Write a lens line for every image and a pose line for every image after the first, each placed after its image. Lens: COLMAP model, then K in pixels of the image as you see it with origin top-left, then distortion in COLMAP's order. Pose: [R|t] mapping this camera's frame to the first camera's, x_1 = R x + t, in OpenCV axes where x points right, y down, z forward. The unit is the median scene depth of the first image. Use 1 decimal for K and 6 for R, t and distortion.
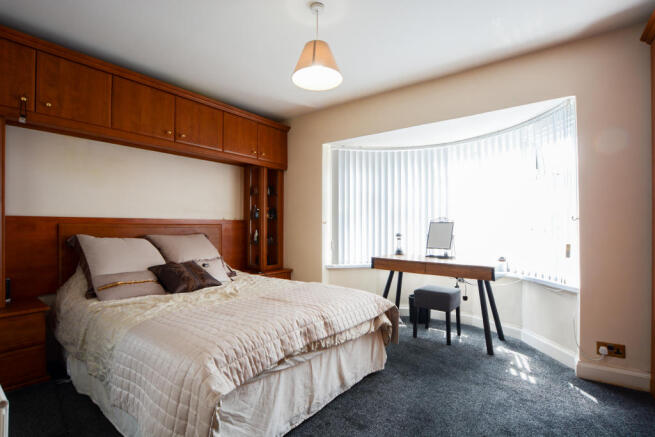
lens RADIAL K [[304.6, 0, 327.5], [0, 304.6, 218.5], [0, 0, 1]] dist [-0.017350, 0.000202]
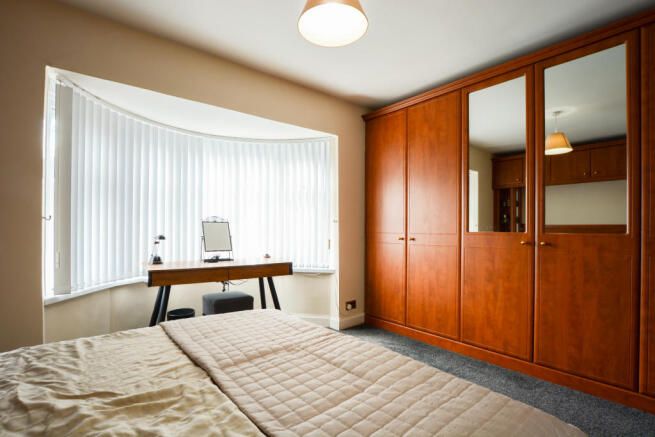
lens RADIAL K [[330.1, 0, 326.6], [0, 330.1, 225.8], [0, 0, 1]] dist [-0.002114, -0.000085]
pose [[0.254335, 0.004305, 0.967107, -0.487035], [-0.029521, 0.999559, 0.003314, 0.012327], [-0.966666, -0.029393, 0.254350, 0.438118]]
